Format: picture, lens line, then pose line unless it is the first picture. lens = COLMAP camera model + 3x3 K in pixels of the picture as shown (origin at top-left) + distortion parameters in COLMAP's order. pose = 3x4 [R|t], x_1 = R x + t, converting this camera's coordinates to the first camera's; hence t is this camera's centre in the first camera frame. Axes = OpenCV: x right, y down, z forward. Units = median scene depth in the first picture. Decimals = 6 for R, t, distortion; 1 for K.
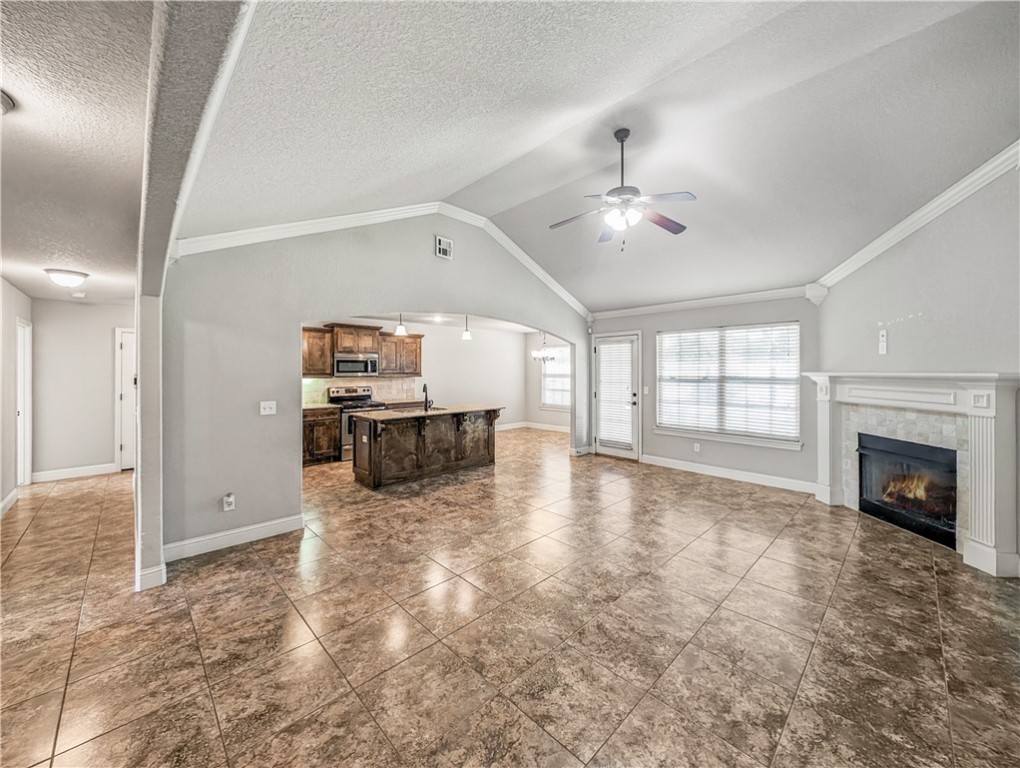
lens RADIAL K [[395.3, 0, 515.8], [0, 395.3, 368.6], [0, 0, 1]] dist [0.001397, 0.000220]
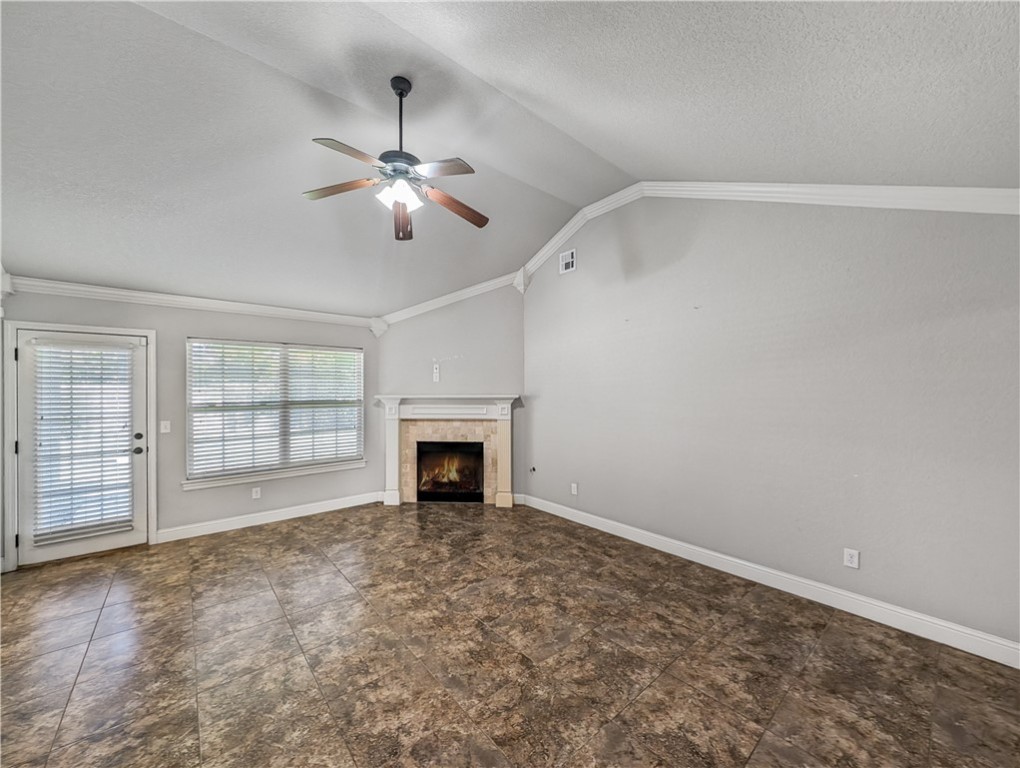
lens RADIAL K [[387.0, 0, 510.0], [0, 387.0, 389.3], [0, 0, 1]] dist [0.006589, 0.000003]
pose [[0.071685, -0.000396, 0.997427, -0.435031], [-0.002696, 0.999996, 0.000591, -0.012625], [-0.997424, -0.002732, 0.071684, 0.693741]]
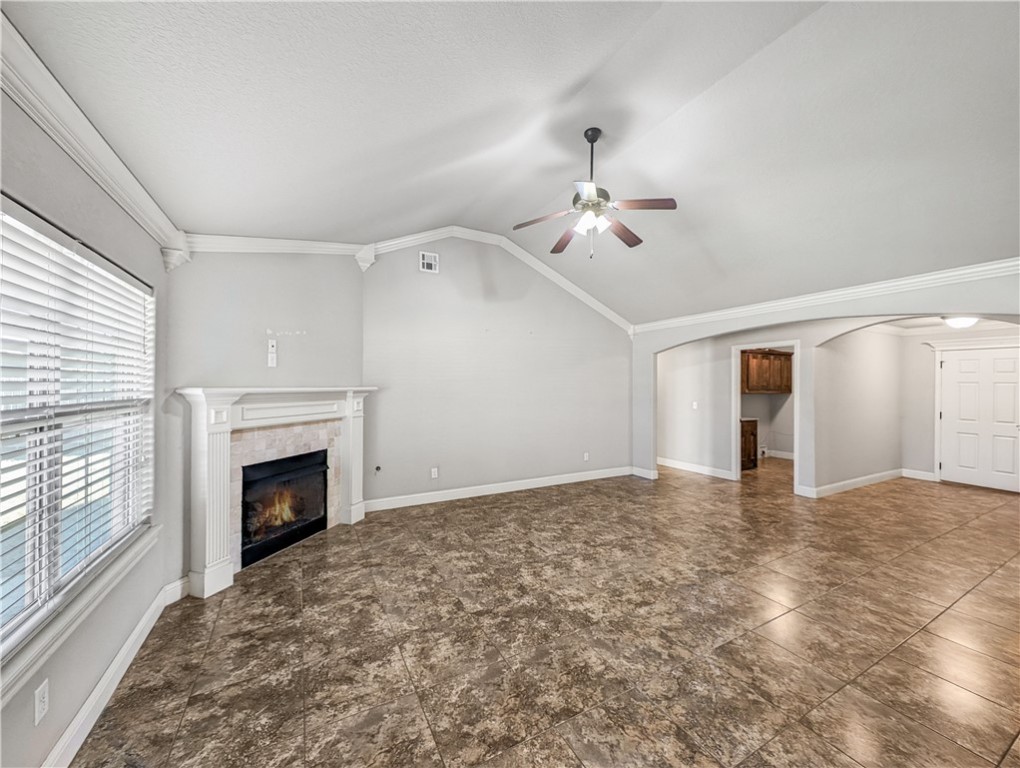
lens RADIAL K [[388.2, 0, 514.0], [0, 388.2, 380.6], [0, 0, 1]] dist [0.002859, 0.000104]
pose [[-0.959546, 0.003461, 0.281531, 0.173110], [-0.001670, 0.999837, -0.017984, 0.009778], [-0.281547, -0.017726, -0.959384, 1.809809]]
